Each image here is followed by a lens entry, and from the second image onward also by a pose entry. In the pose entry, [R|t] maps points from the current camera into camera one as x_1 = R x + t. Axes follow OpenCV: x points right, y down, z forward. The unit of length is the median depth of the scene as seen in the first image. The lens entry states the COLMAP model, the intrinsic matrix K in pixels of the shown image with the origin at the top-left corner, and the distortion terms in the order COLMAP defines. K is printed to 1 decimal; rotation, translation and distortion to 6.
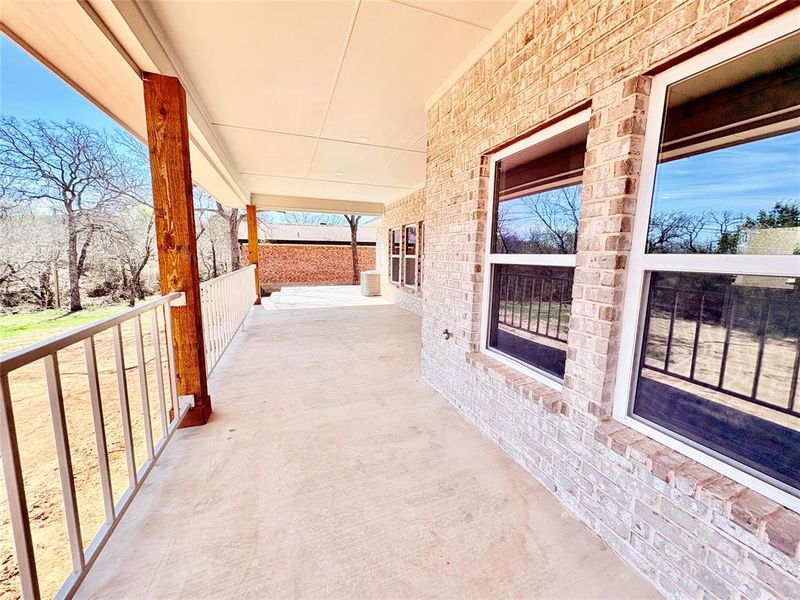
lens RADIAL K [[317.5, 0, 402.2], [0, 317.5, 300.9], [0, 0, 1]] dist [-0.001296, 0.000798]
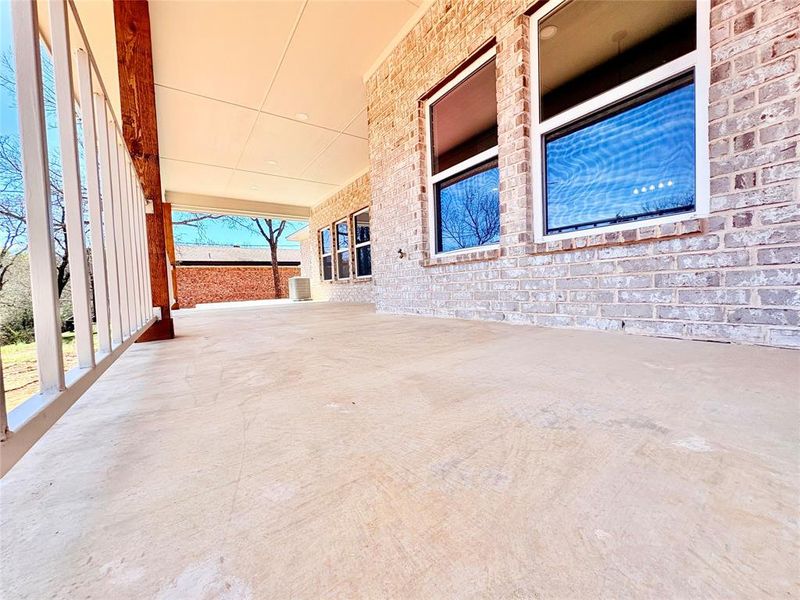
lens RADIAL K [[317.5, 0, 403.0], [0, 317.5, 297.0], [0, 0, 1]] dist [-0.001296, 0.000798]
pose [[0.966580, -0.065472, 0.247866, -0.178650], [0.090920, 0.991539, -0.092647, 0.436915], [-0.239703, 0.112087, 0.964354, -0.133572]]
